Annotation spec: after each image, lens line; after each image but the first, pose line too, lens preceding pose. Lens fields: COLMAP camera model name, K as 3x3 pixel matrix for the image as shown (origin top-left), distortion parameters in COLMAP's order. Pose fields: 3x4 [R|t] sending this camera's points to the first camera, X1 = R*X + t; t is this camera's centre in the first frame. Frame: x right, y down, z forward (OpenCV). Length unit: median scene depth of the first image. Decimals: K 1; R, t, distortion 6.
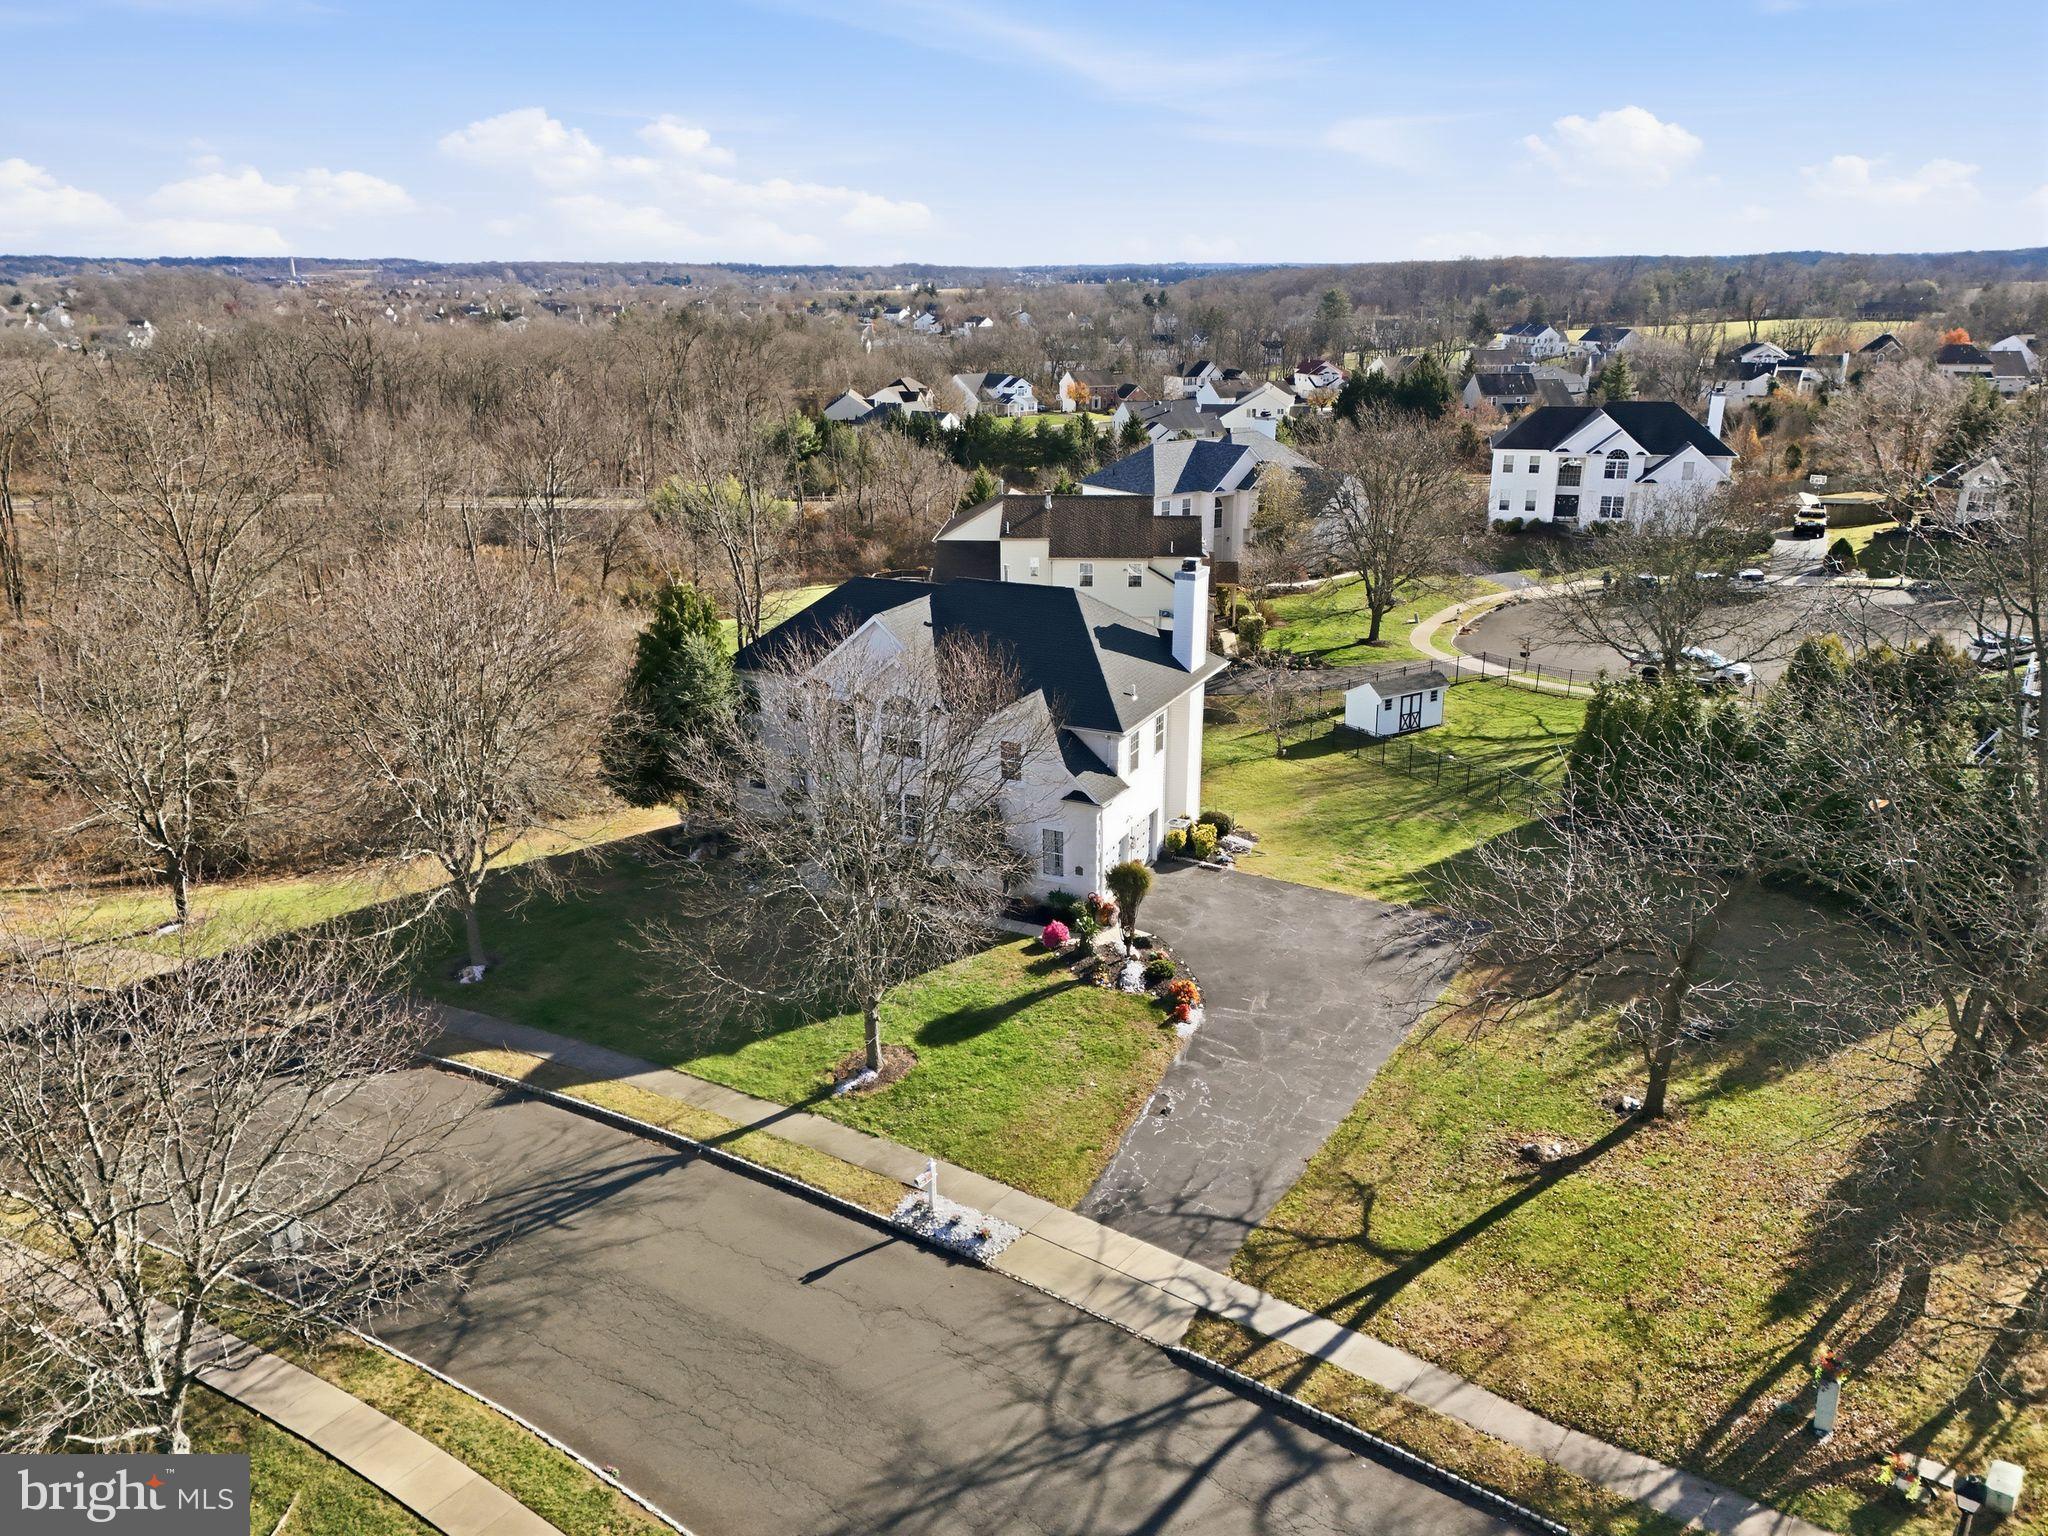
lens RADIAL K [[1492.8, 0, 1028.0], [0, 1492.8, 751.4], [0, 0, 1]] dist [0.069472, -0.057360]
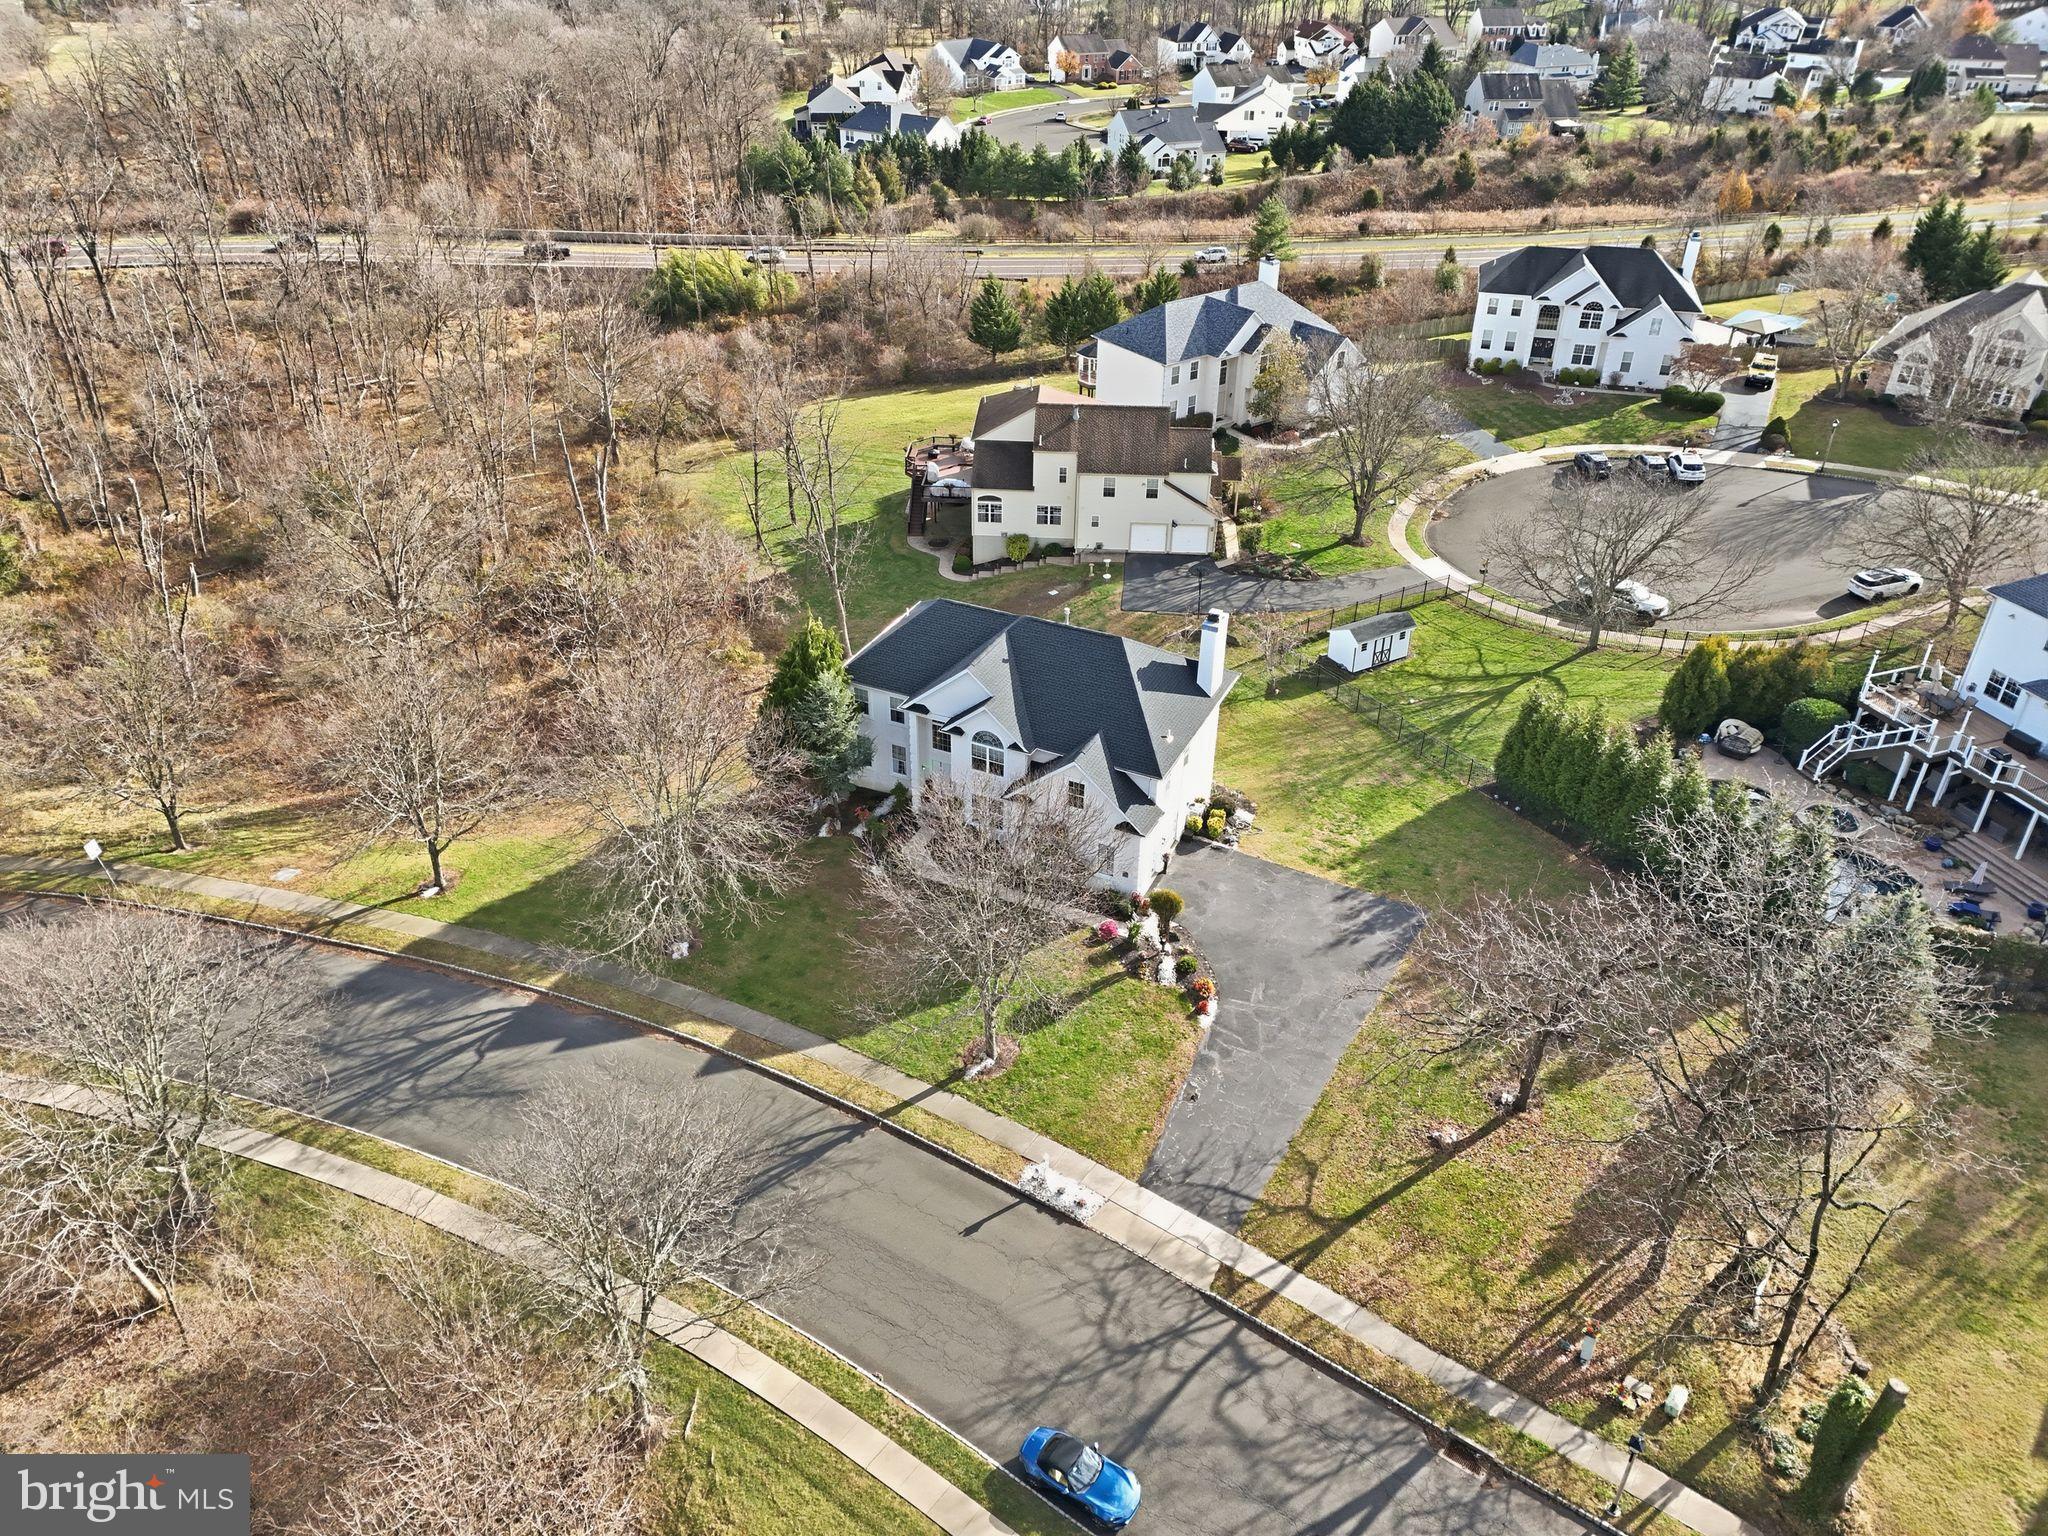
lens RADIAL K [[1492.8, 0, 1028.0], [0, 1492.8, 751.4], [0, 0, 1]] dist [0.069472, -0.057360]
pose [[0.999689, 0.006282, 0.024149, -0.087198], [-0.012037, 0.969157, 0.246151, -0.358880], [-0.021857, -0.246365, 0.968931, -0.271861]]
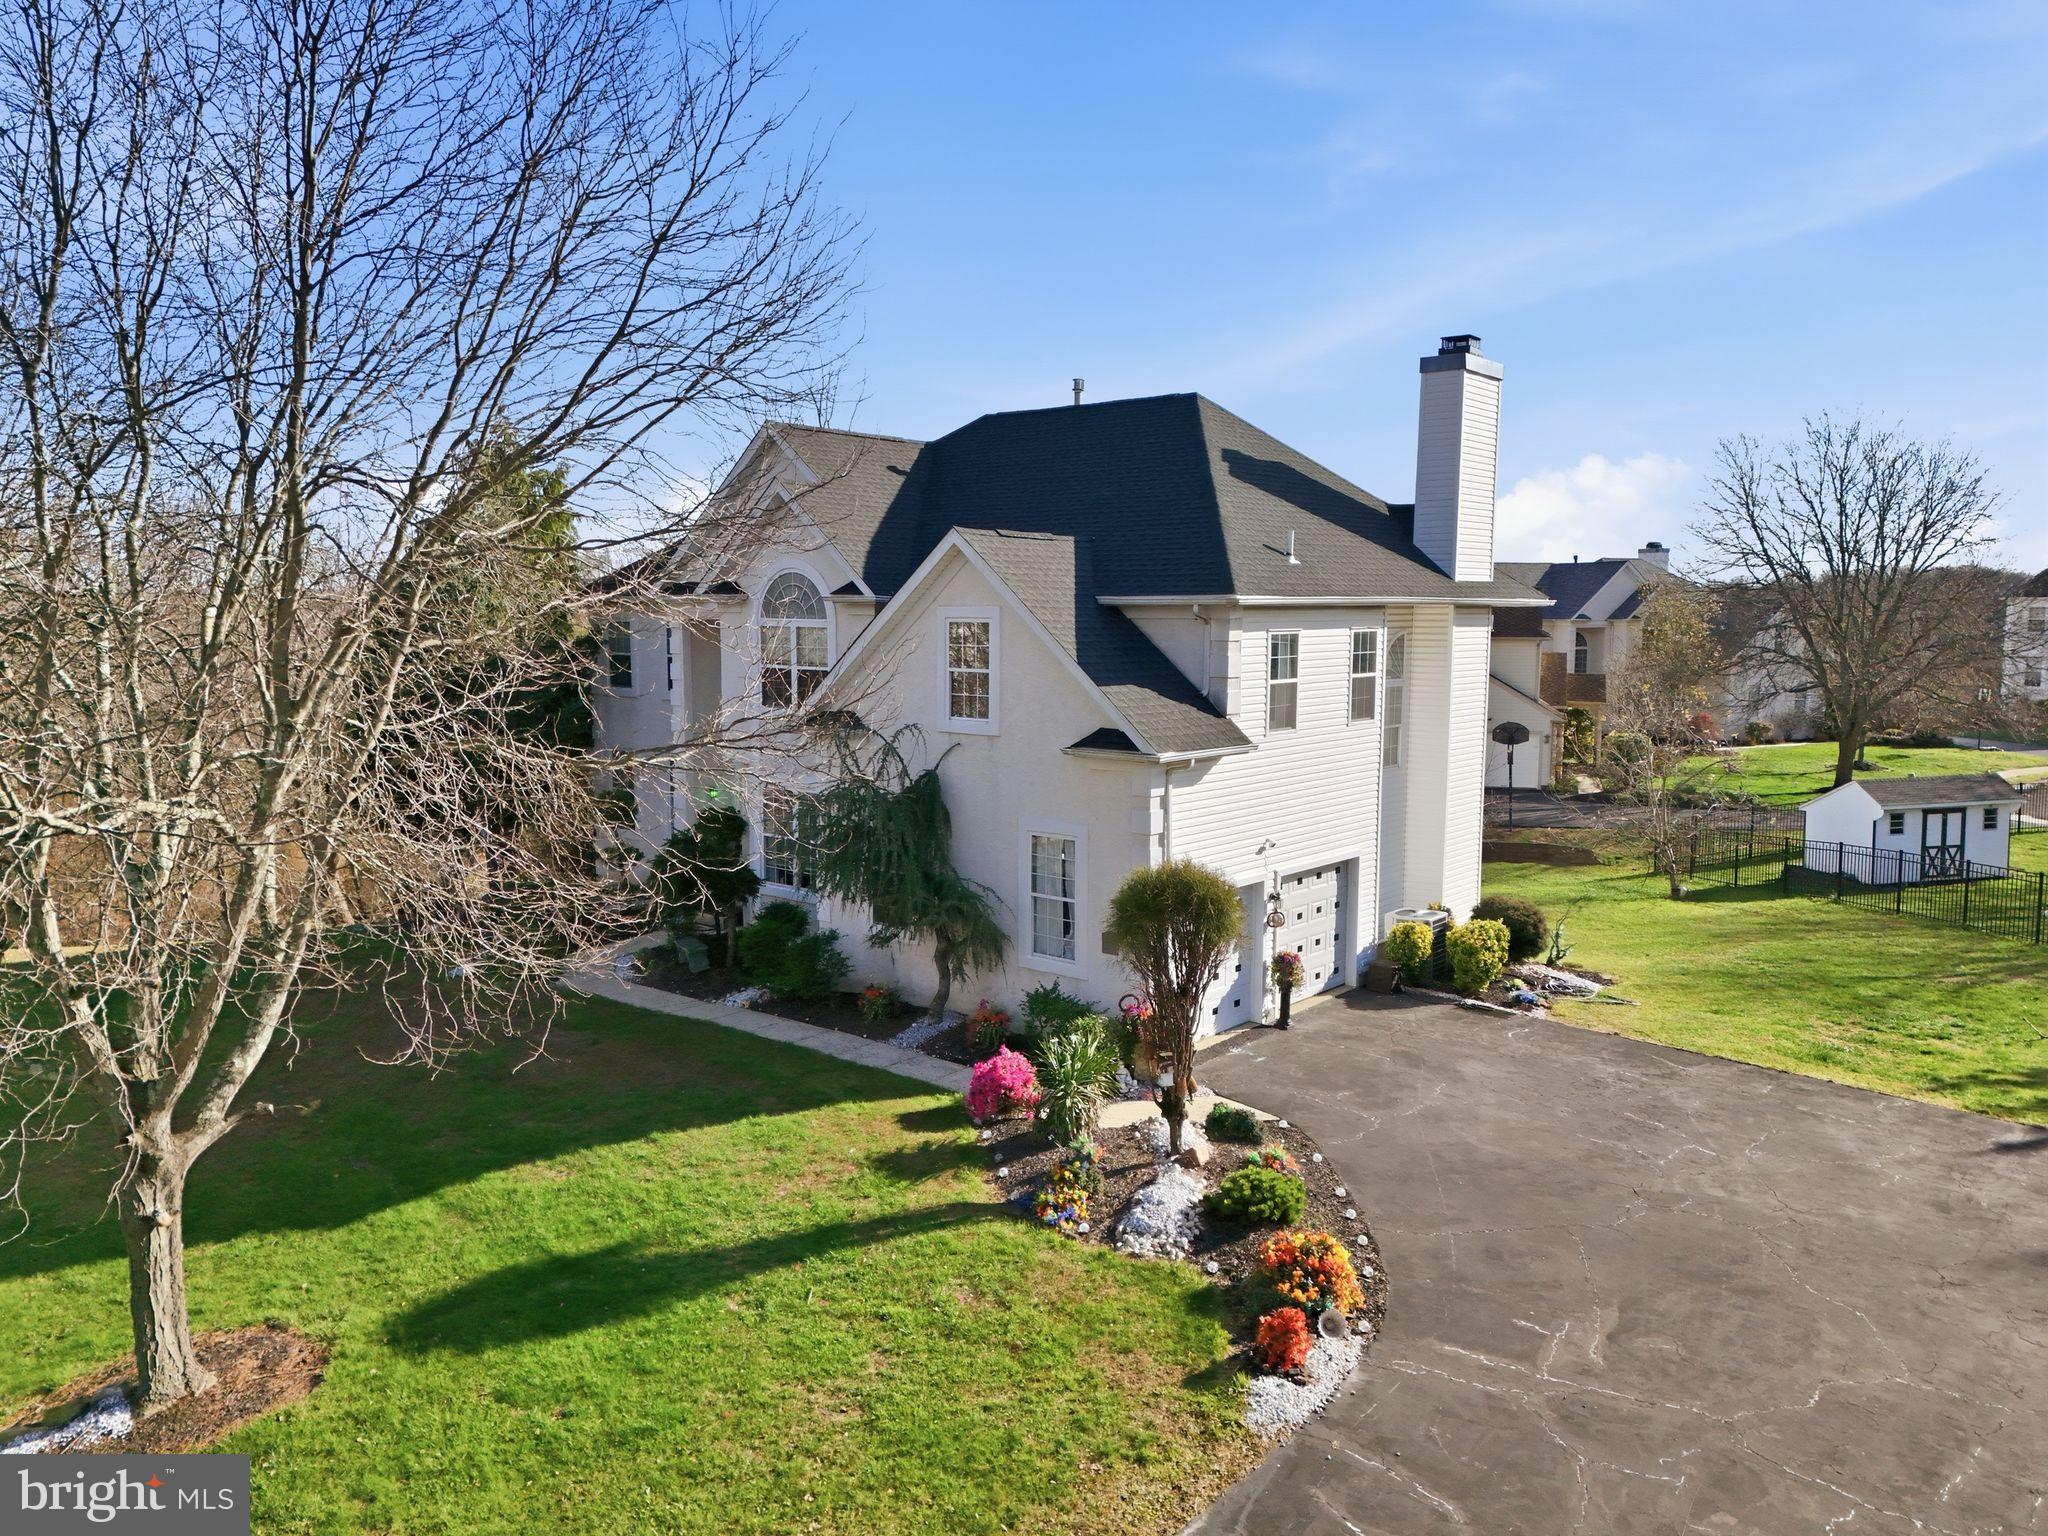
lens RADIAL K [[1492.8, 0, 1028.0], [0, 1492.8, 751.4], [0, 0, 1]] dist [0.069472, -0.057360]
pose [[0.969506, 0.030527, -0.243158, 0.108355], [-0.081402, 0.975990, -0.202035, 0.113128], [0.231152, 0.215668, 0.948713, 0.617192]]
